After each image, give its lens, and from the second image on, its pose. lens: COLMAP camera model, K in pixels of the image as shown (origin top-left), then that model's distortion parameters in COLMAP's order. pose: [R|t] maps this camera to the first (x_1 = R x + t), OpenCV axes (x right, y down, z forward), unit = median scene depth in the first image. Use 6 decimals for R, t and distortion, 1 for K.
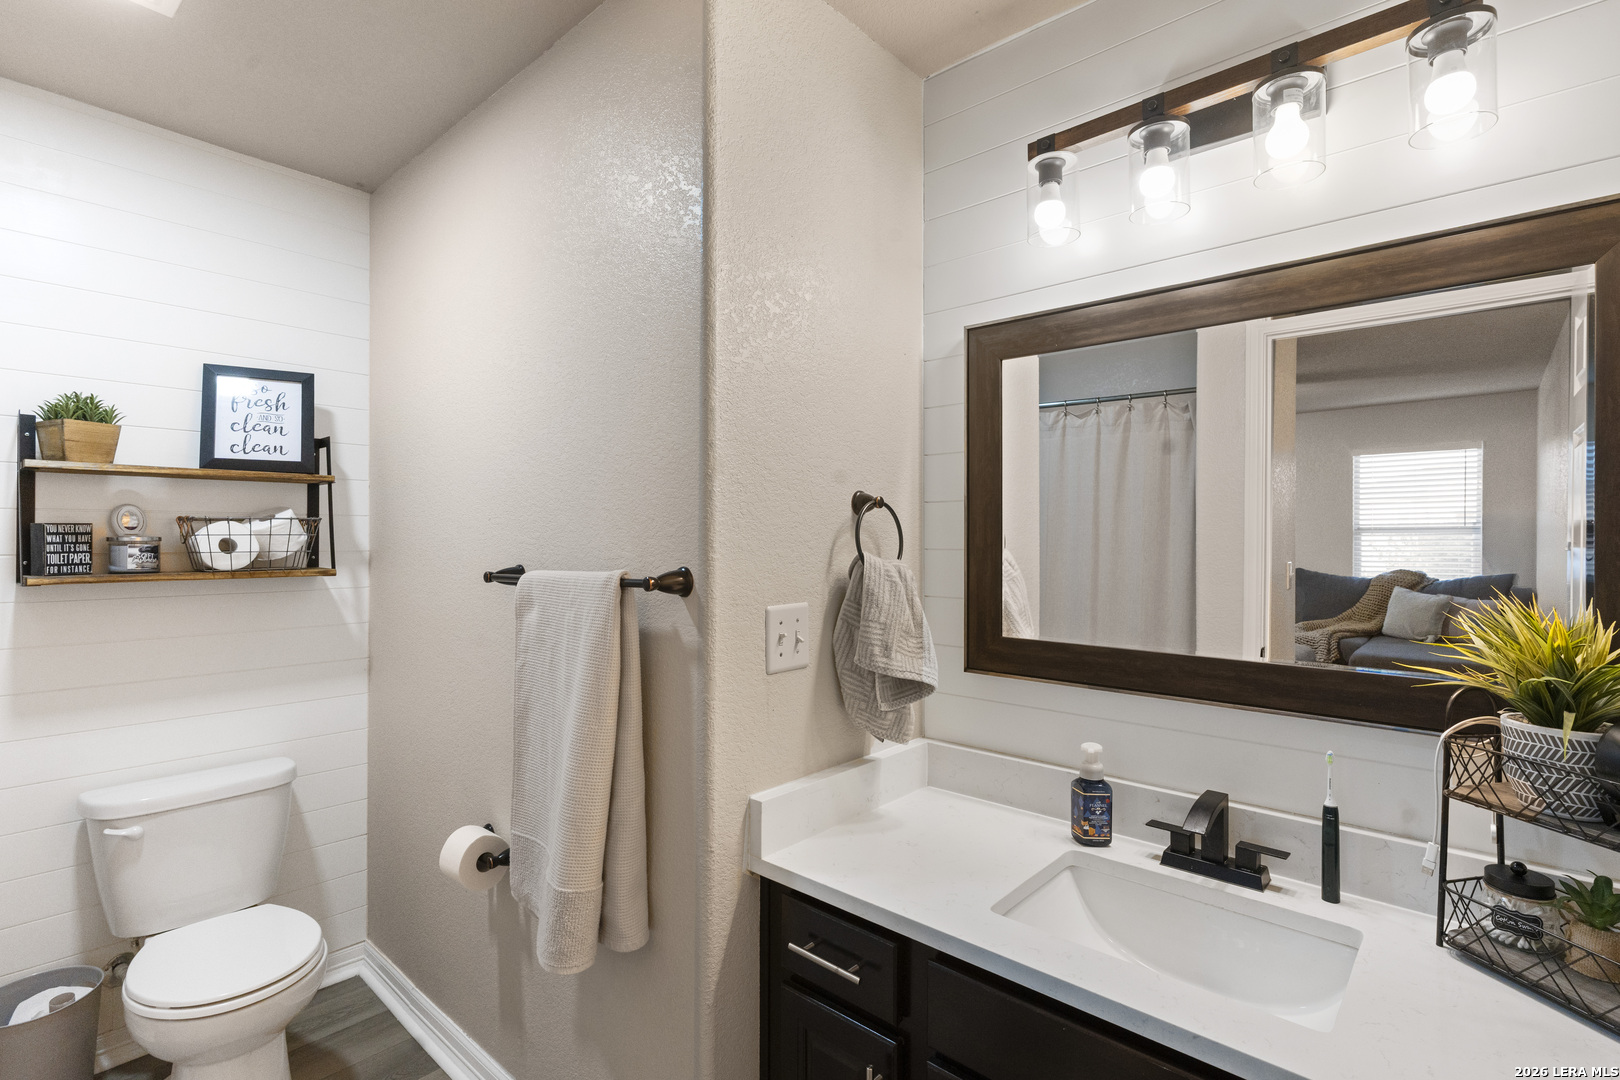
lens RADIAL K [[777.7, 0, 807.8], [0, 777.7, 537.5], [0, 0, 1]] dist [-0.007141, -0.002117]
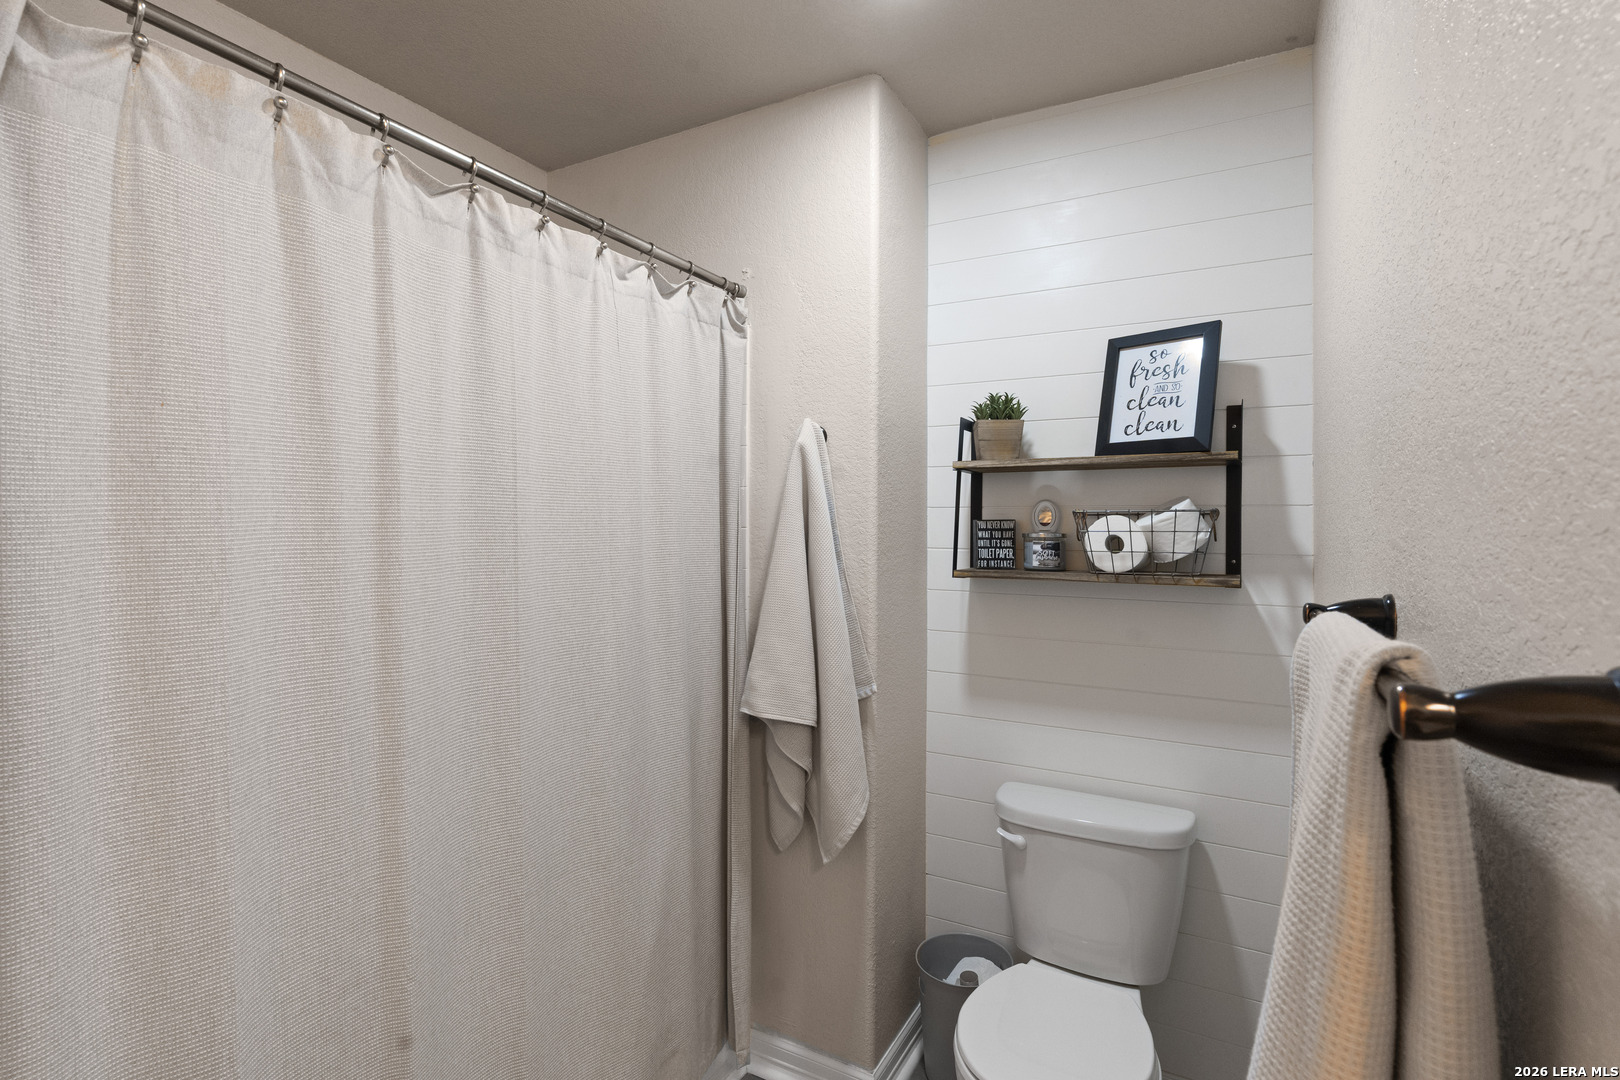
lens RADIAL K [[777.7, 0, 845.6], [0, 777.7, 521.1], [0, 0, 1]] dist [-0.007141, -0.002117]
pose [[0.252308, -0.008979, -0.967605, 0.006774], [-0.008318, 0.999900, -0.011448, -0.002476], [0.967611, 0.010937, 0.252208, 0.495463]]
